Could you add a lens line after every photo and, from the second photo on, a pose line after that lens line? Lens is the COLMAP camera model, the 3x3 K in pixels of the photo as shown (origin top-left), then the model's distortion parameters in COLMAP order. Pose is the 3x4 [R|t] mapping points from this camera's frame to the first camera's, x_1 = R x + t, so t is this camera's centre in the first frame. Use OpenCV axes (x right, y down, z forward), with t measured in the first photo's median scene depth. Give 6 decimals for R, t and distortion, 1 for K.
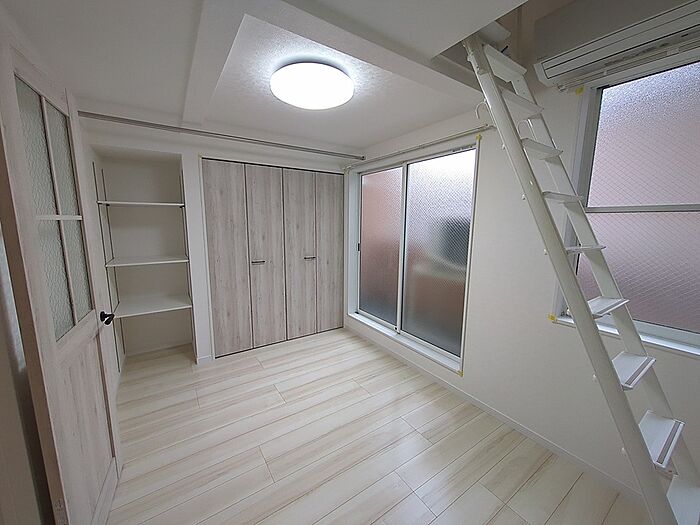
lens RADIAL K [[276.4, 0, 349.0], [0, 276.4, 261.9], [0, 0, 1]] dist [-0.001963, 0.001340]
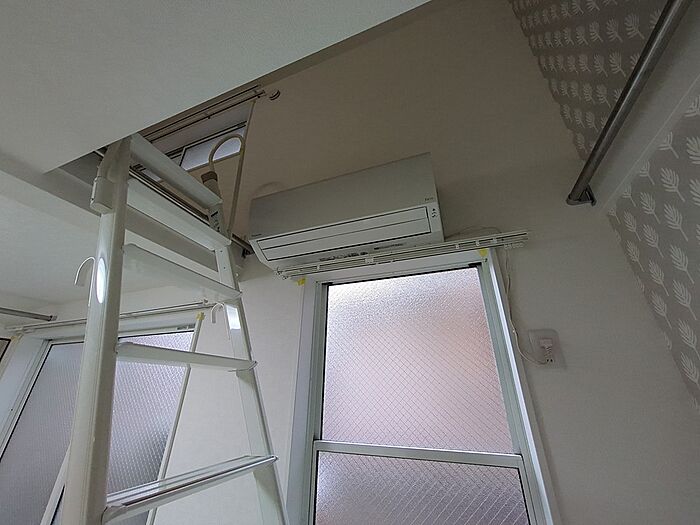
lens RADIAL K [[276.4, 0, 346.5], [0, 276.4, 262.4], [0, 0, 1]] dist [-0.001963, 0.001340]
pose [[0.826217, 0.235335, 0.511842, 0.320133], [0.078807, 0.851350, -0.518645, -0.146871], [-0.557813, 0.468850, 0.684854, 0.213446]]
